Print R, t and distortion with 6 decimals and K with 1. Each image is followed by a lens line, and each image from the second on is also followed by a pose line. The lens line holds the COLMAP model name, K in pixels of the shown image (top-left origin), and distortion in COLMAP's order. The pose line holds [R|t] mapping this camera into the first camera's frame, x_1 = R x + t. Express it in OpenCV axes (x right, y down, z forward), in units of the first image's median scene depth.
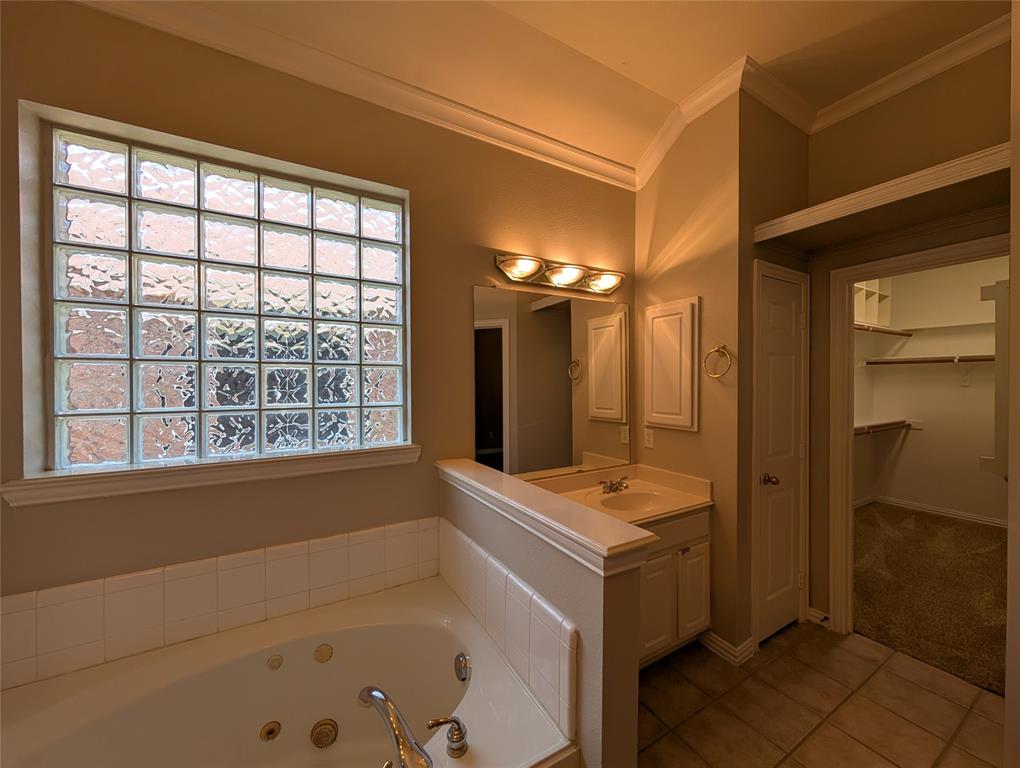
lens RADIAL K [[387.4, 0, 514.6], [0, 387.4, 384.7], [0, 0, 1]] dist [-0.000830, 0.000666]
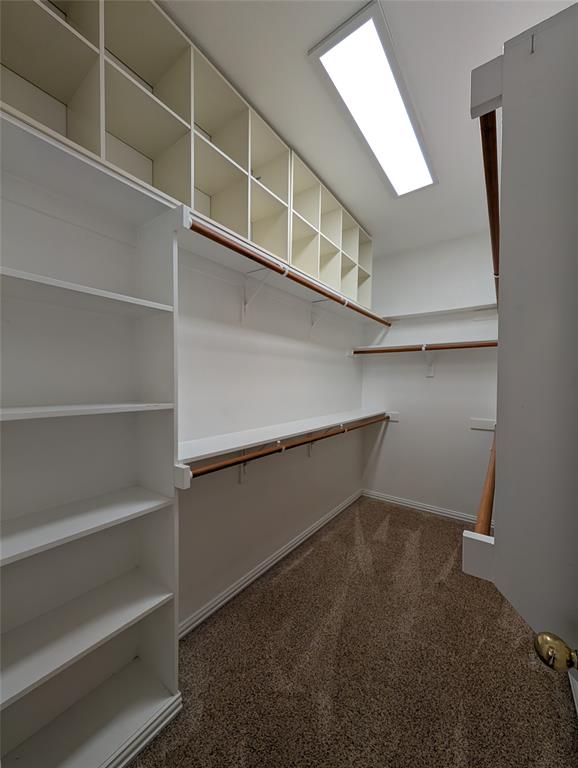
lens RADIAL K [[291.7, 0, 288.7], [0, 291.7, 388.1], [0, 0, 1]] dist [-0.000830, 0.000666]
pose [[0.916390, -0.007647, 0.400213, 0.515228], [-0.000121, 0.999812, 0.019381, 0.018324], [-0.400286, -0.017809, 0.916217, 0.445743]]
